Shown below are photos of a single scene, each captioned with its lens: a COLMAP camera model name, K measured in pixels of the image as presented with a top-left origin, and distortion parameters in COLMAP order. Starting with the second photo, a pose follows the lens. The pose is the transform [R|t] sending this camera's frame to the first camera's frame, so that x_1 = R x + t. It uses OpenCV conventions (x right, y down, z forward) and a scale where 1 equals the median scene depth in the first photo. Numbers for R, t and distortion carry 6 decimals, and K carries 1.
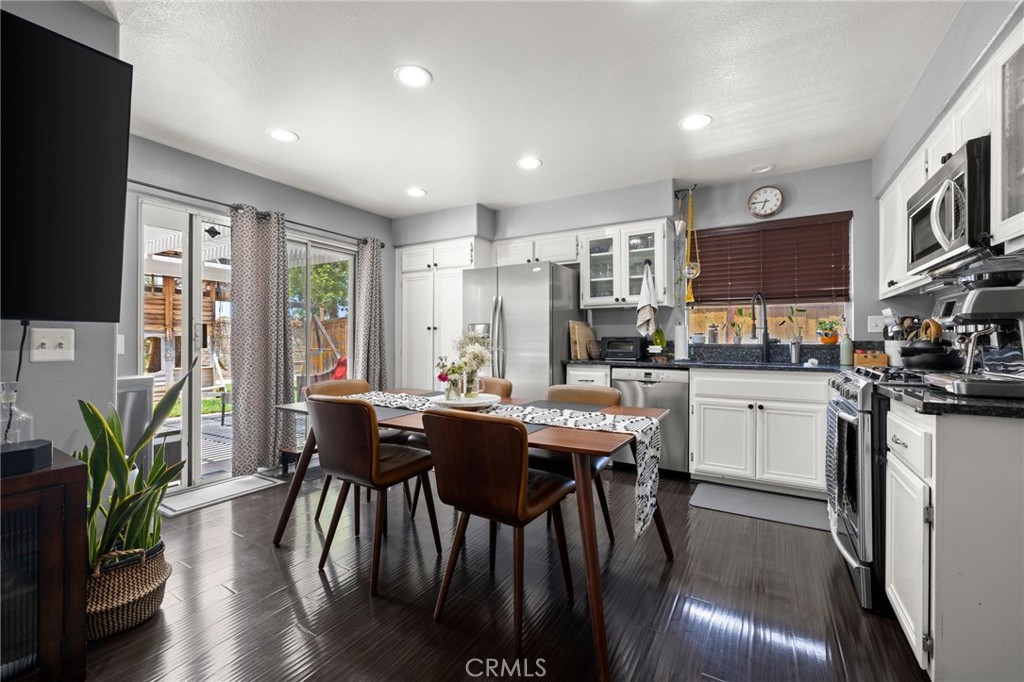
lens RADIAL K [[439.7, 0, 506.6], [0, 439.7, 339.0], [0, 0, 1]] dist [-0.000186, 0.000611]
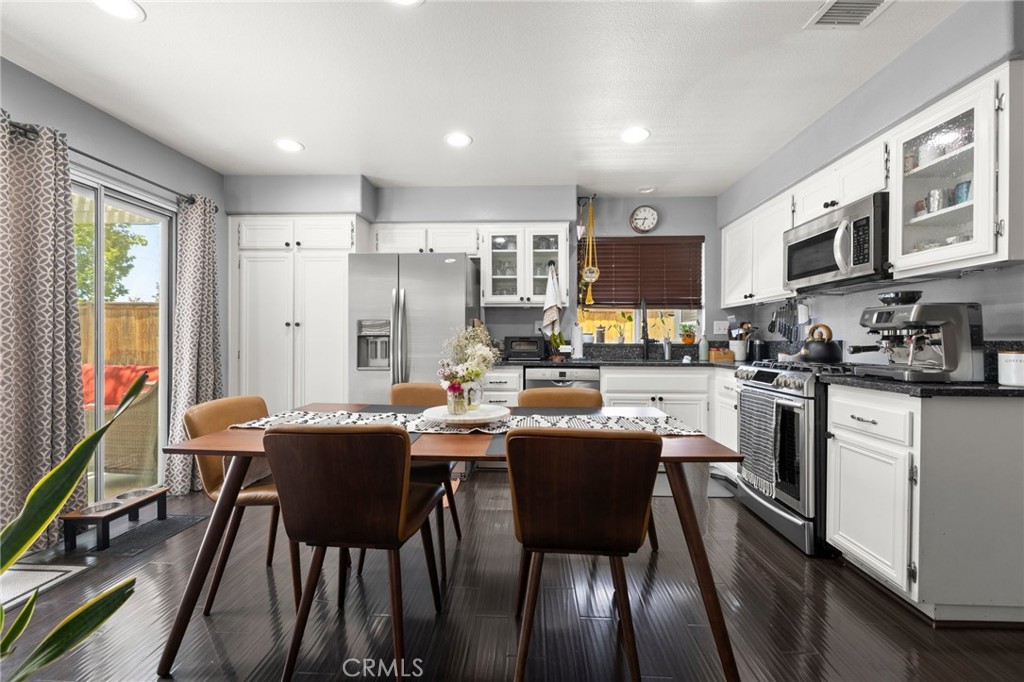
lens RADIAL K [[439.7, 0, 512.6], [0, 439.7, 342.1], [0, 0, 1]] dist [-0.000186, 0.000611]
pose [[0.876655, -0.001210, 0.481118, -0.251231], [-0.003520, 0.999954, 0.008930, -0.000908], [-0.481107, -0.009522, 0.876610, 0.150800]]
